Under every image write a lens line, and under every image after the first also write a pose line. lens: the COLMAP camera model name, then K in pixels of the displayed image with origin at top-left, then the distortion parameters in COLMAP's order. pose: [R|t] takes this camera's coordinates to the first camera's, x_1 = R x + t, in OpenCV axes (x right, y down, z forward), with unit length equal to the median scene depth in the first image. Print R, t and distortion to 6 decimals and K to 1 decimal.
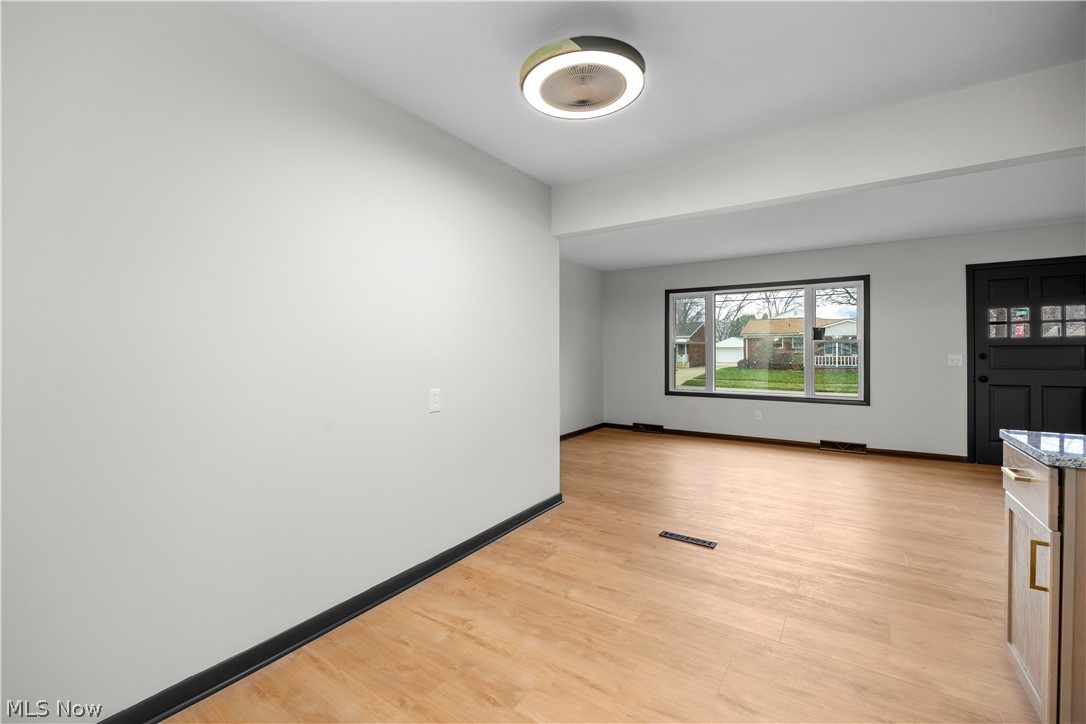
lens RADIAL K [[457.0, 0, 543.0], [0, 457.0, 362.0], [0, 0, 1]] dist [-0.009173, 0.000082]
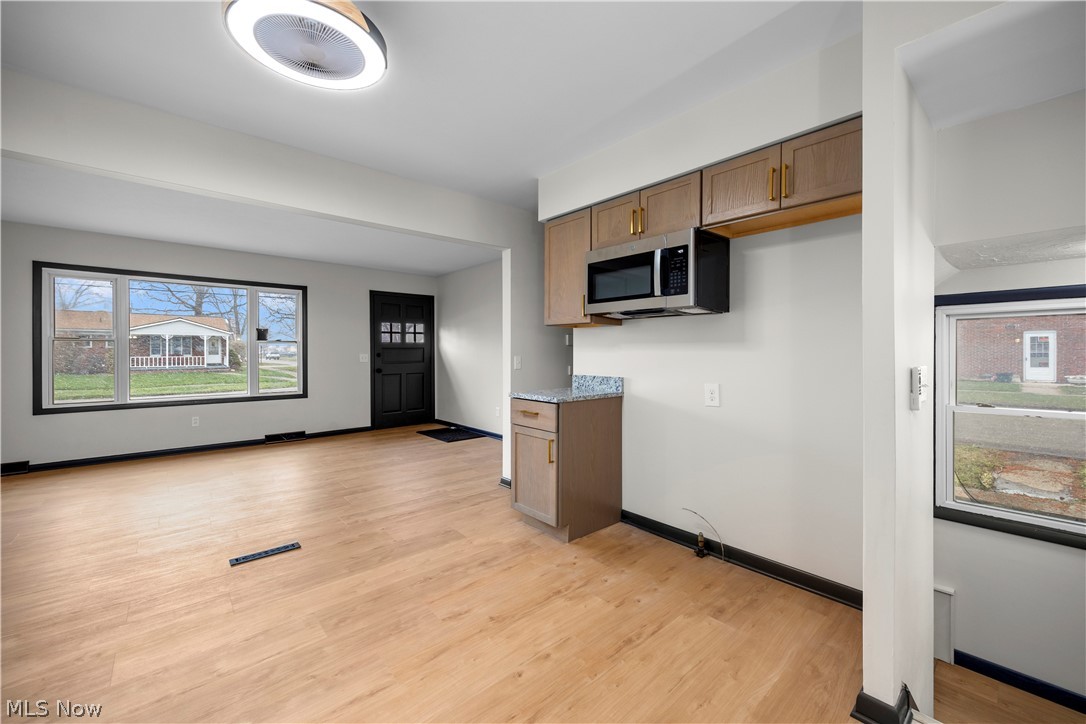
lens RADIAL K [[436.0, 0, 543.0], [0, 436.0, 362.0], [0, 0, 1]] dist [0.000833, -0.000024]
pose [[0.242254, -0.020781, 0.969990, -0.256326], [0.021275, 0.999644, 0.016103, -0.001087], [-0.969979, 0.016735, 0.242610, 0.151598]]
